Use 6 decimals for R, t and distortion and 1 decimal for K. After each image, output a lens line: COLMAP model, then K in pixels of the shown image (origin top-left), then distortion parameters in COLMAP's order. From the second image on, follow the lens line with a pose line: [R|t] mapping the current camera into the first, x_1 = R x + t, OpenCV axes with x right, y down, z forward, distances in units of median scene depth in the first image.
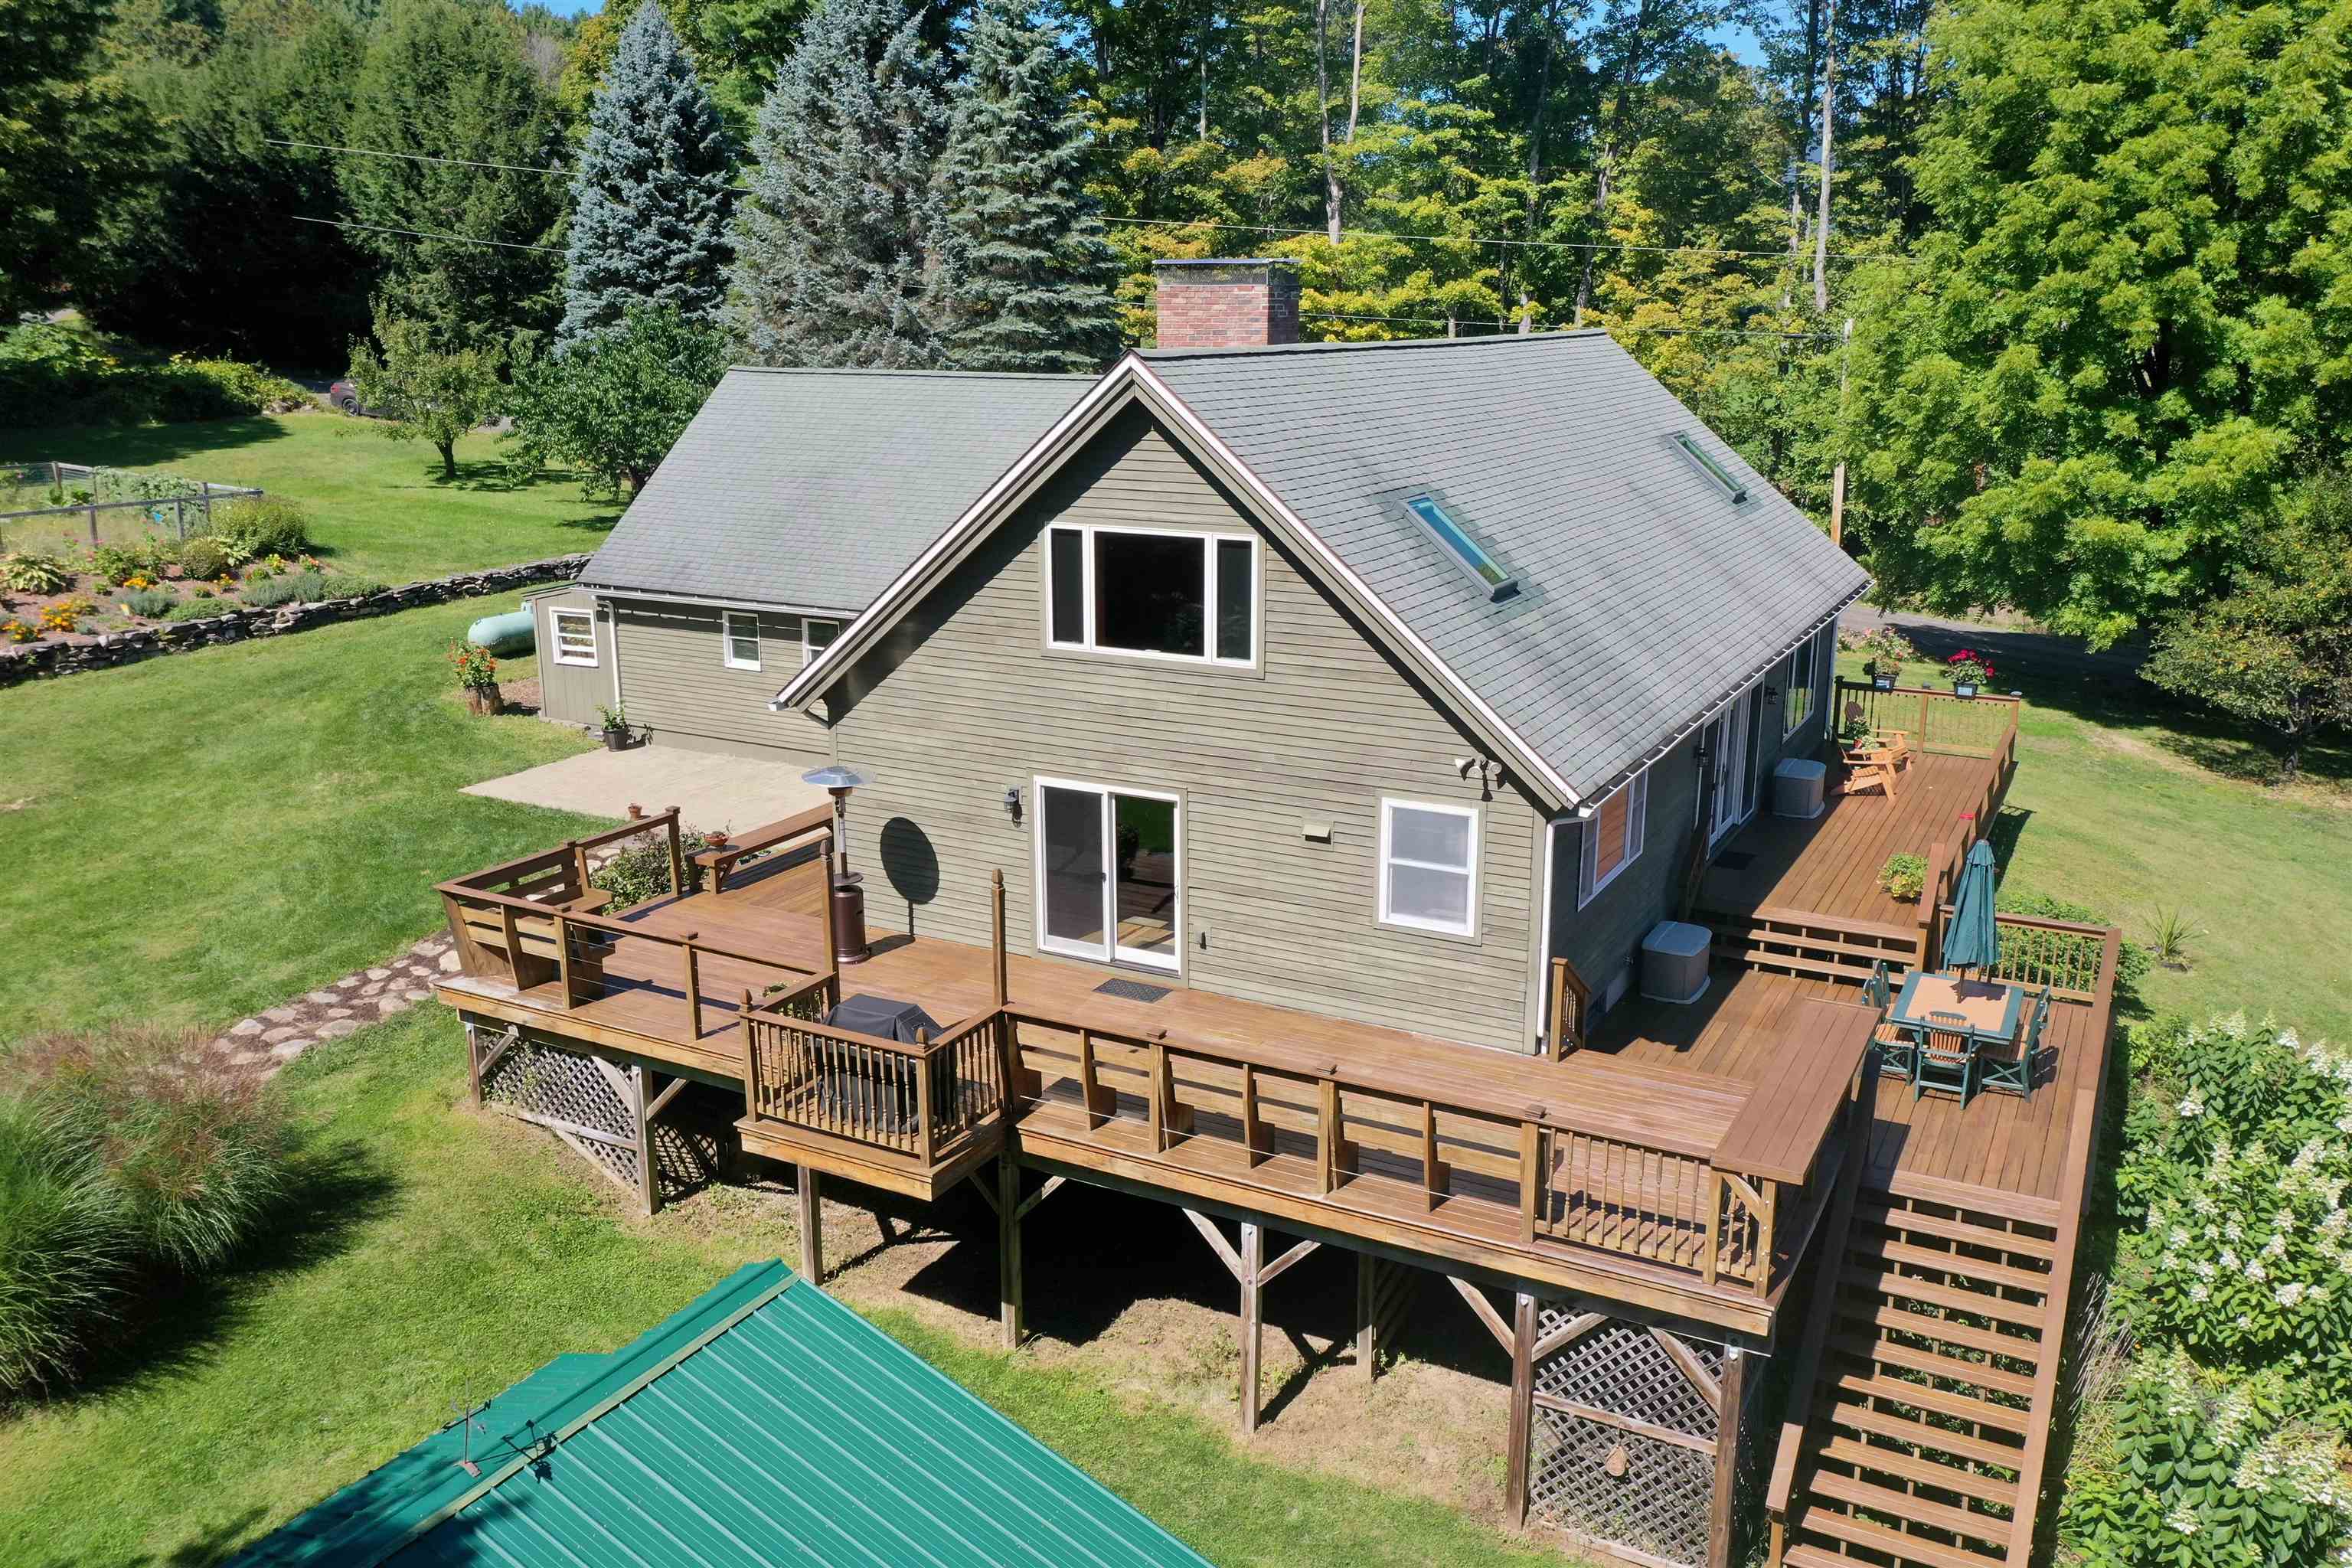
lens RADIAL K [[1863.5, 0, 1179.9], [0, 1863.5, 796.9], [0, 0, 1]] dist [0.022262, -0.020148]
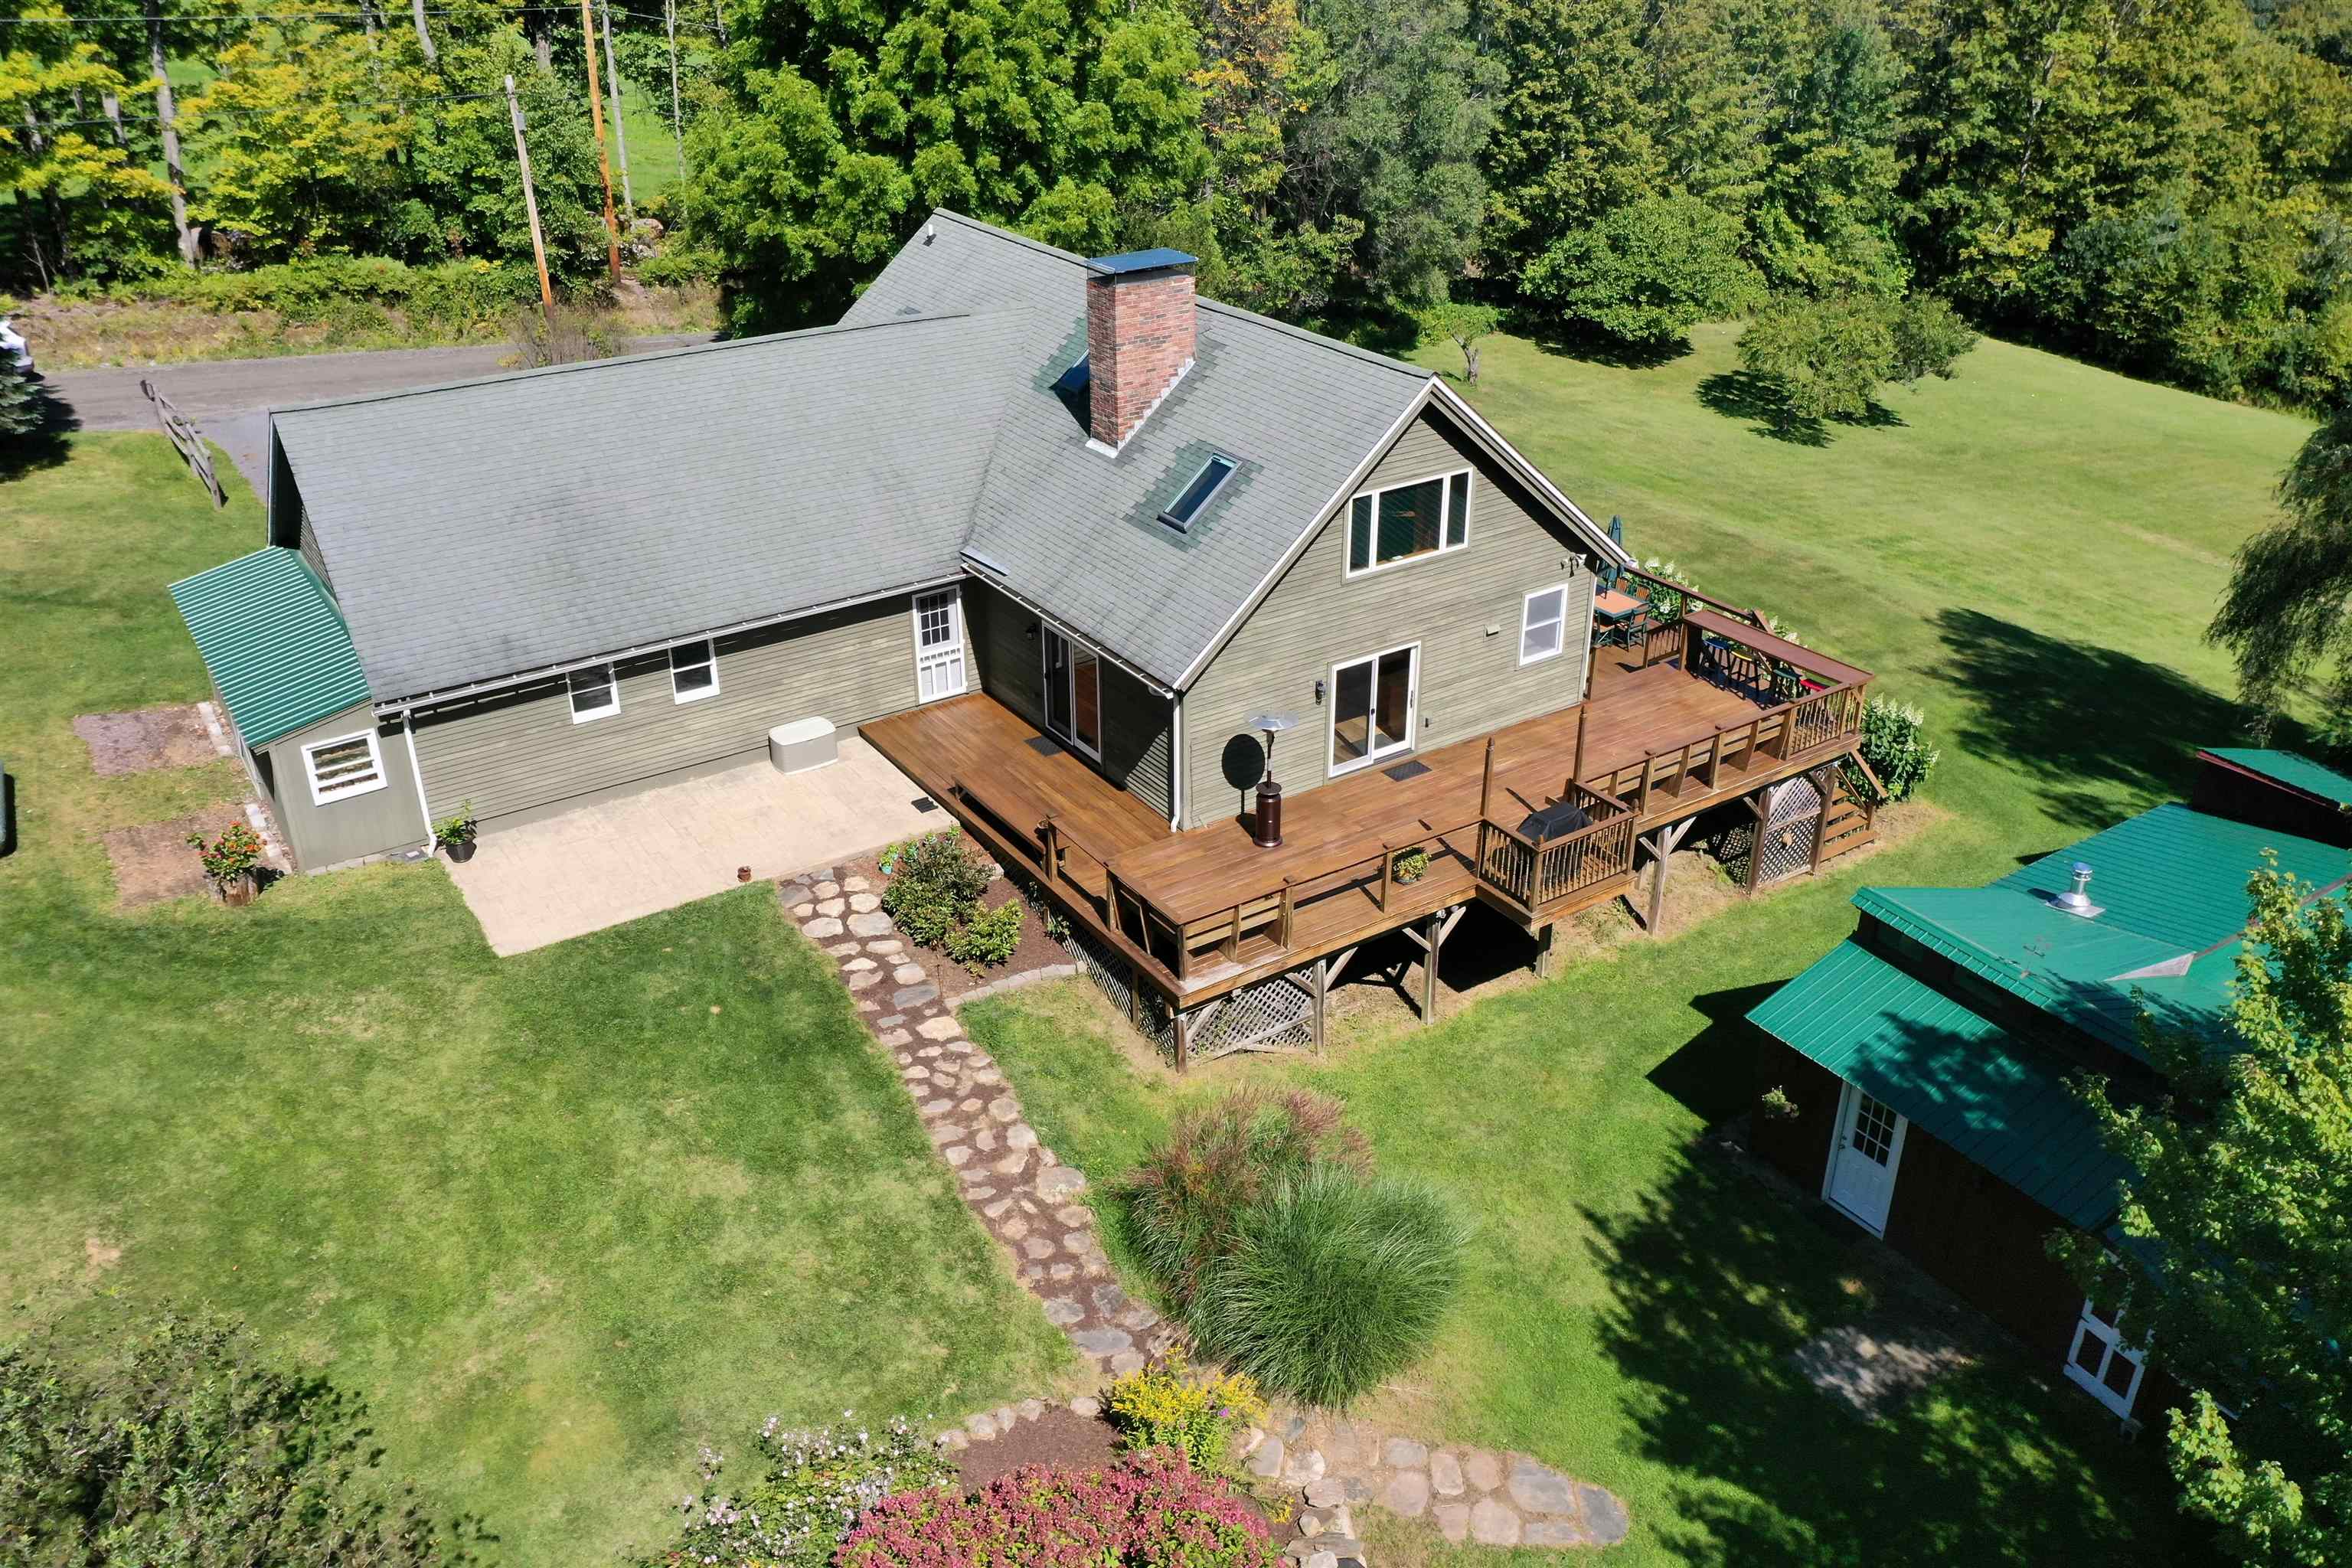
lens RADIAL K [[1863.5, 0, 1194.7], [0, 1863.5, 794.4], [0, 0, 1]] dist [0.022262, -0.020148]
pose [[0.455778, -0.413454, 0.788240, -1.341062], [0.228718, 0.910236, 0.345194, -0.455528], [-0.860206, 0.022953, 0.509430, 0.364124]]
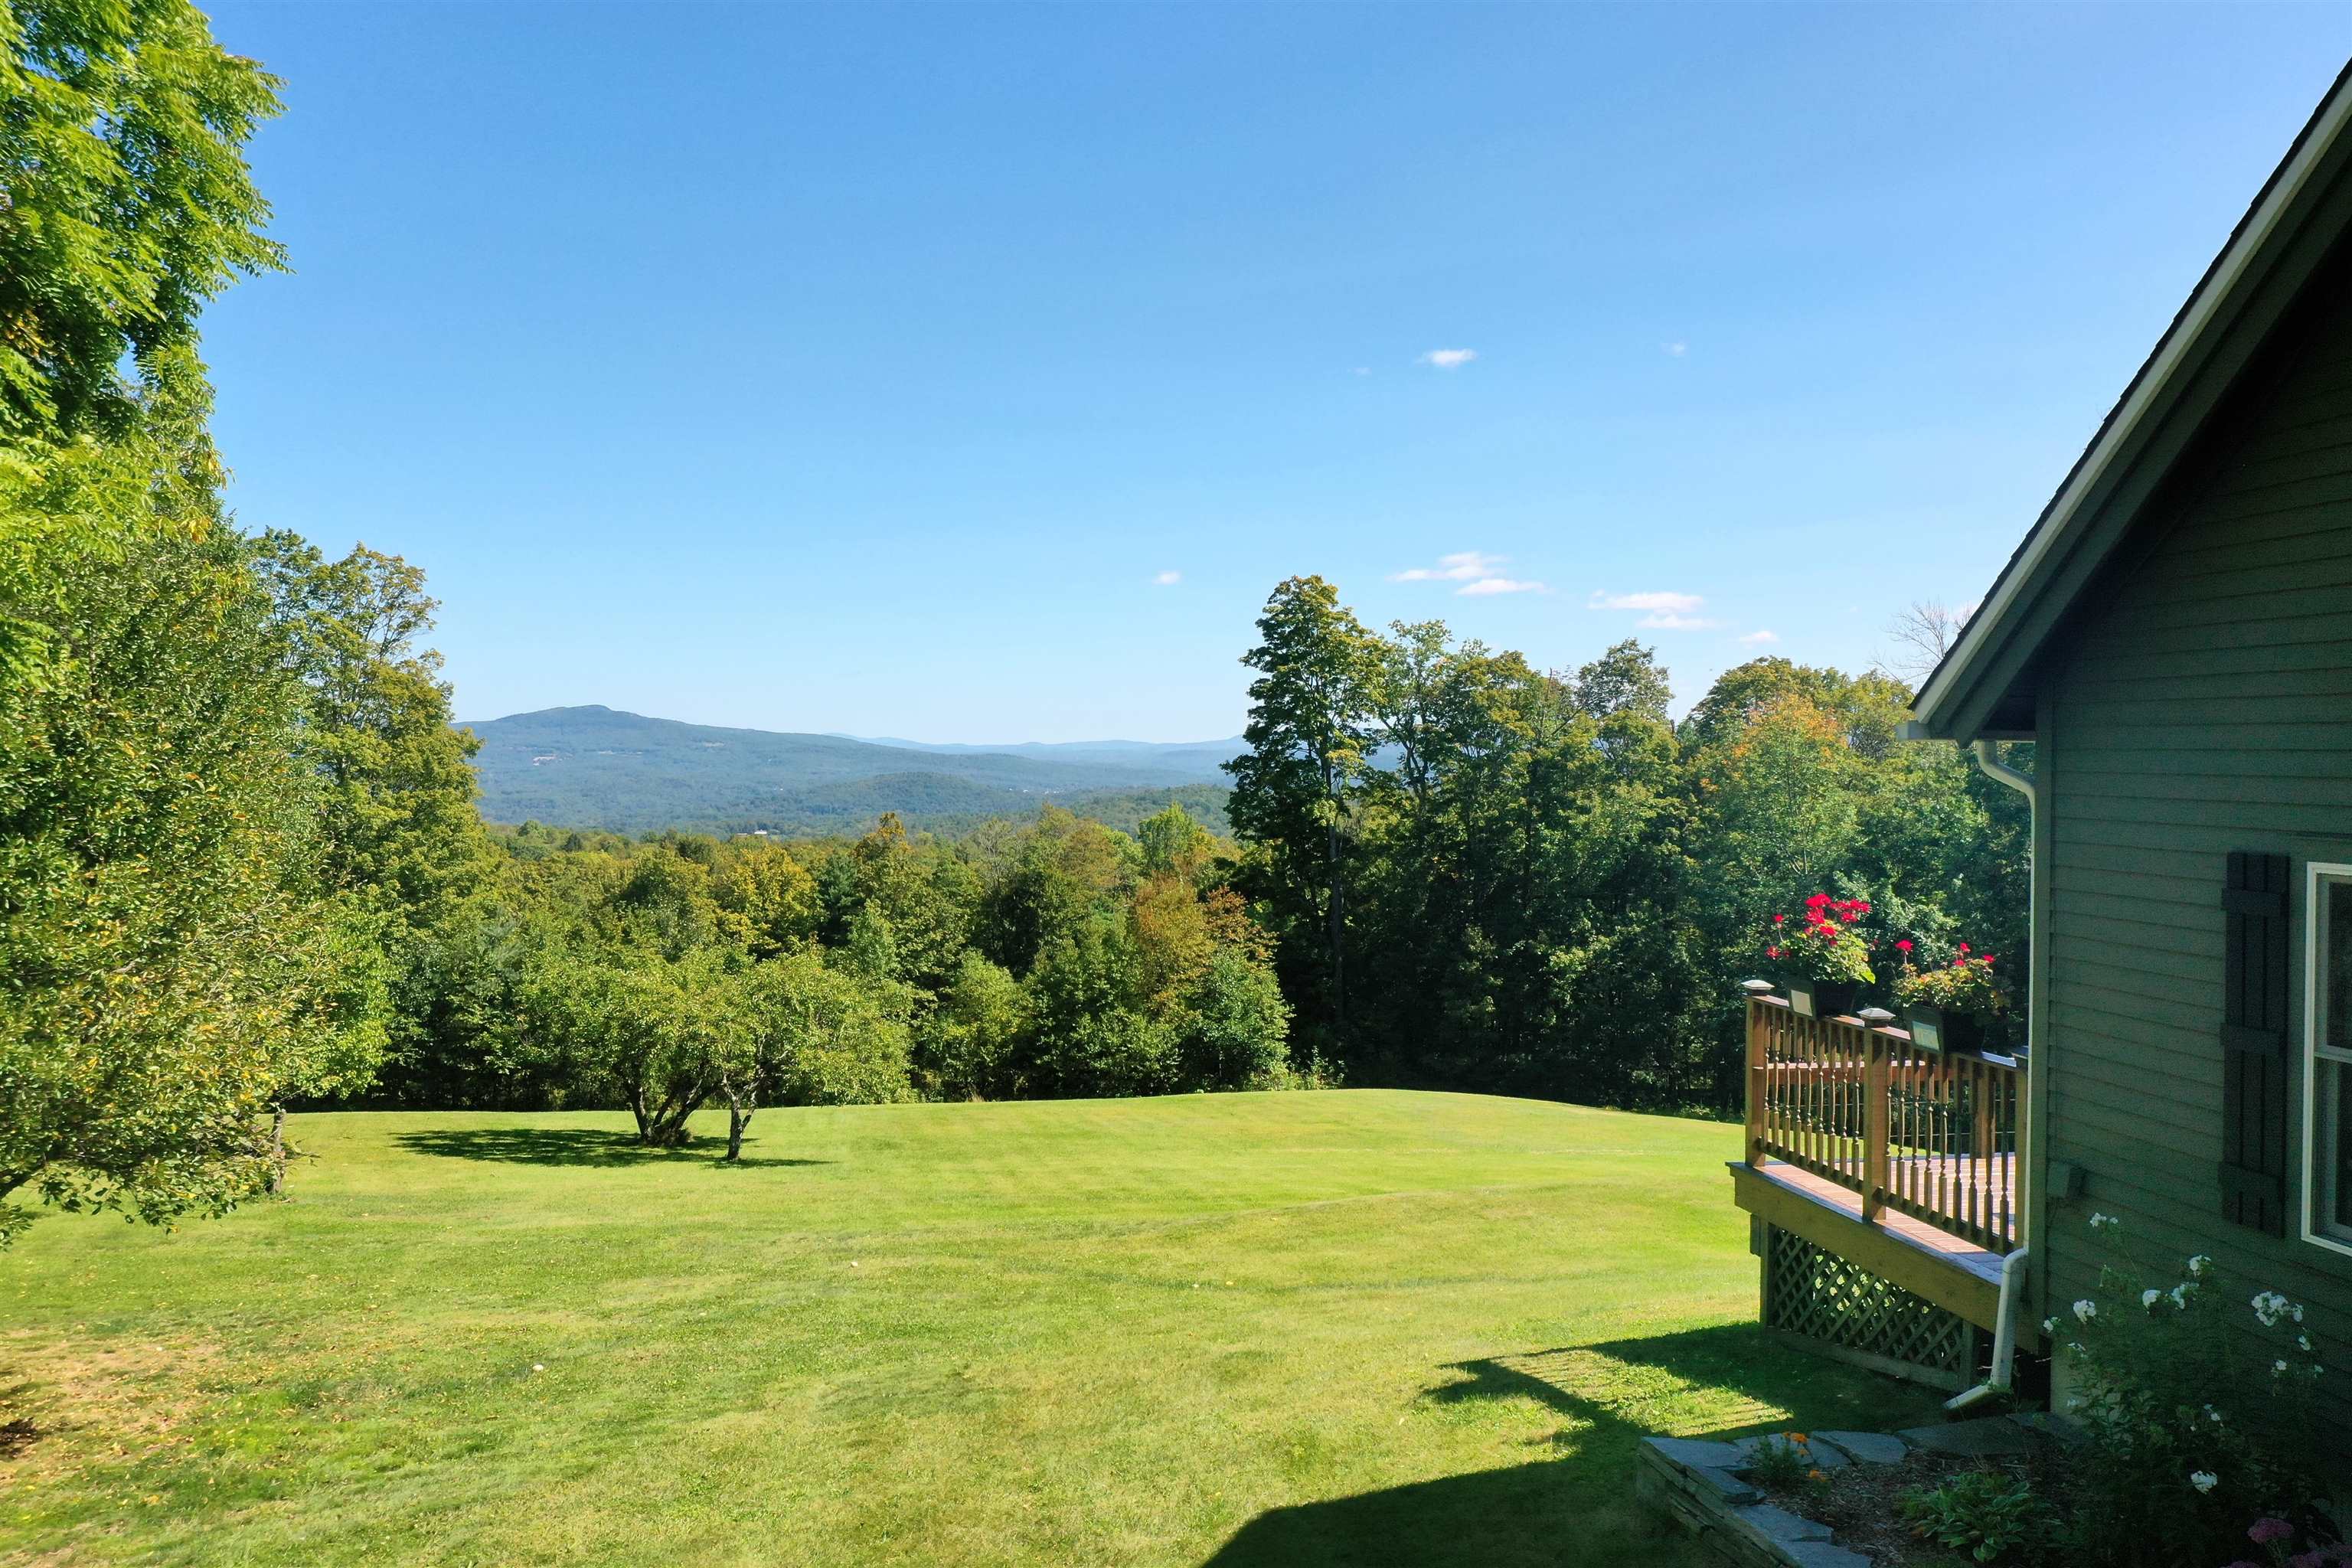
lens RADIAL K [[1863.5, 0, 1177.1], [0, 1863.5, 726.1], [0, 0, 1]] dist [0.022262, -0.020148]
pose [[-0.628080, 0.008515, 0.778102, 0.331979], [0.194348, 0.969967, 0.146262, -0.276023], [-0.753488, 0.243087, -0.610872, 1.958006]]
